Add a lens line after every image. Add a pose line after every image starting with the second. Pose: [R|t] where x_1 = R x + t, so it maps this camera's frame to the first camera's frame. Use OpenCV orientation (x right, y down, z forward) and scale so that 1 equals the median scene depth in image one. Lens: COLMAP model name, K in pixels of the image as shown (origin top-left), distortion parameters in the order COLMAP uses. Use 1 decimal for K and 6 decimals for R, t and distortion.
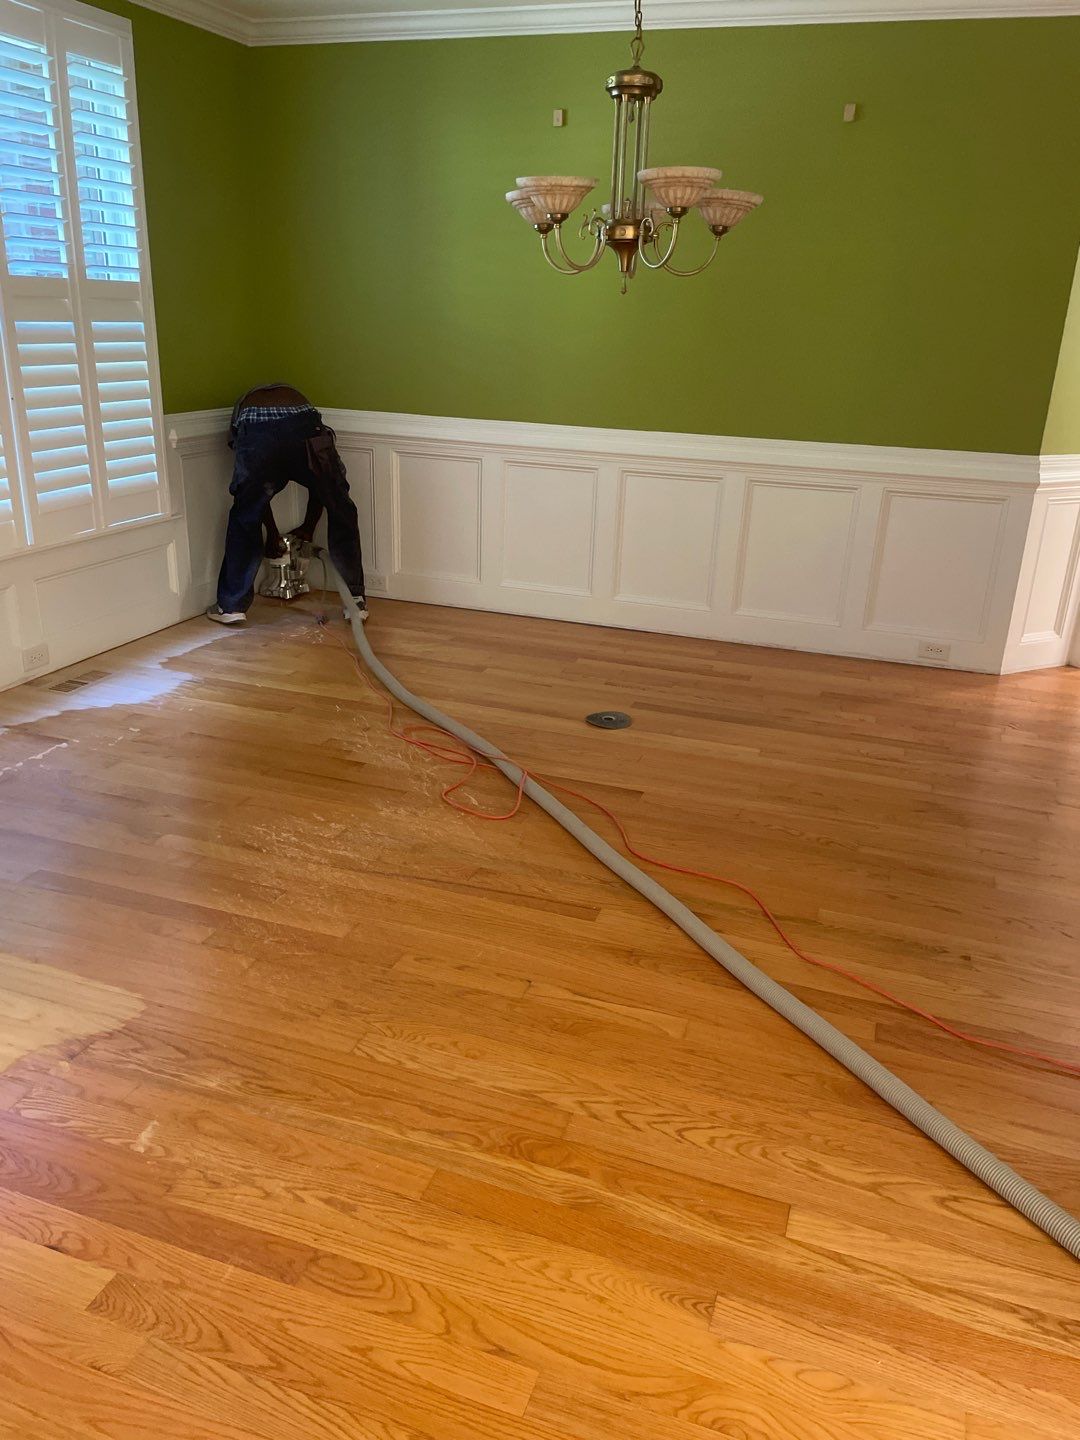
lens RADIAL K [[1102.2, 0, 540.0], [0, 1102.2, 720.0], [0, 0, 1]] dist [0.034648, -0.008244]
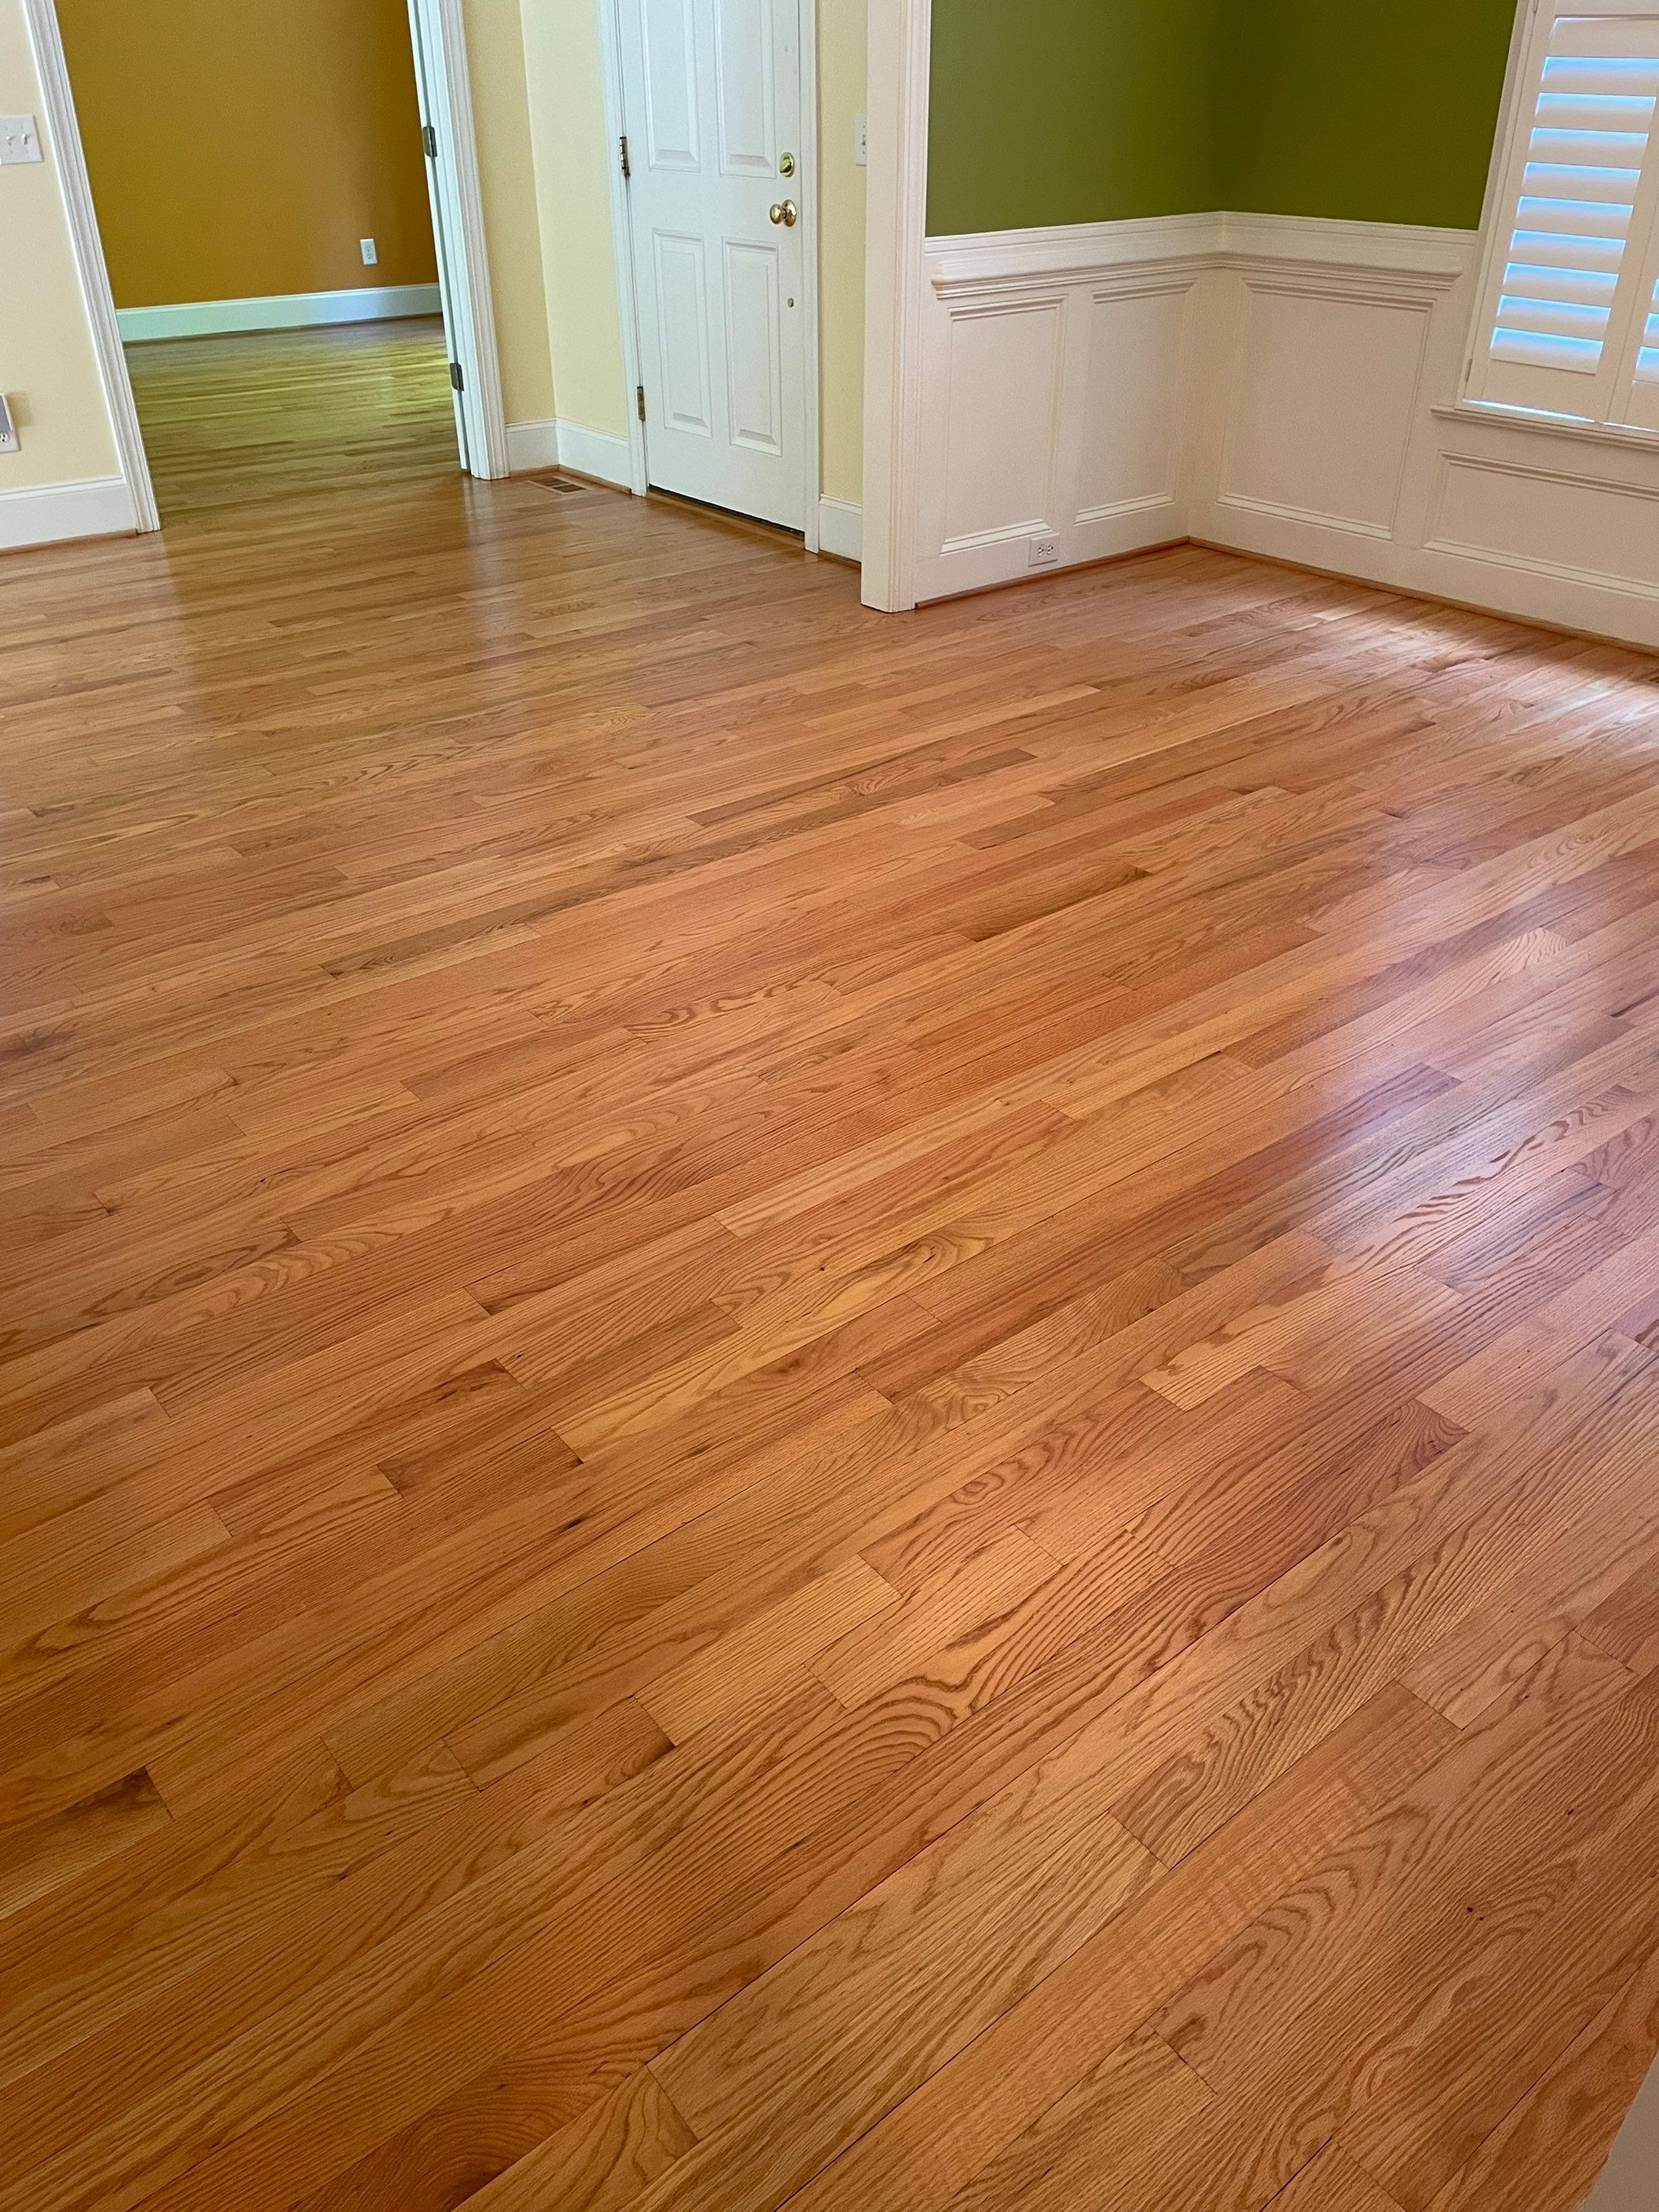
lens RADIAL K [[1693.1, 0, 829.5], [0, 1693.1, 1106.0], [0, 0, 1]] dist [0.034648, -0.008244]
pose [[-0.517936, 0.437767, -0.734917, 1.393881], [-0.326889, 0.692638, 0.642959, -0.720343], [0.790497, 0.573248, -0.215641, 1.972687]]
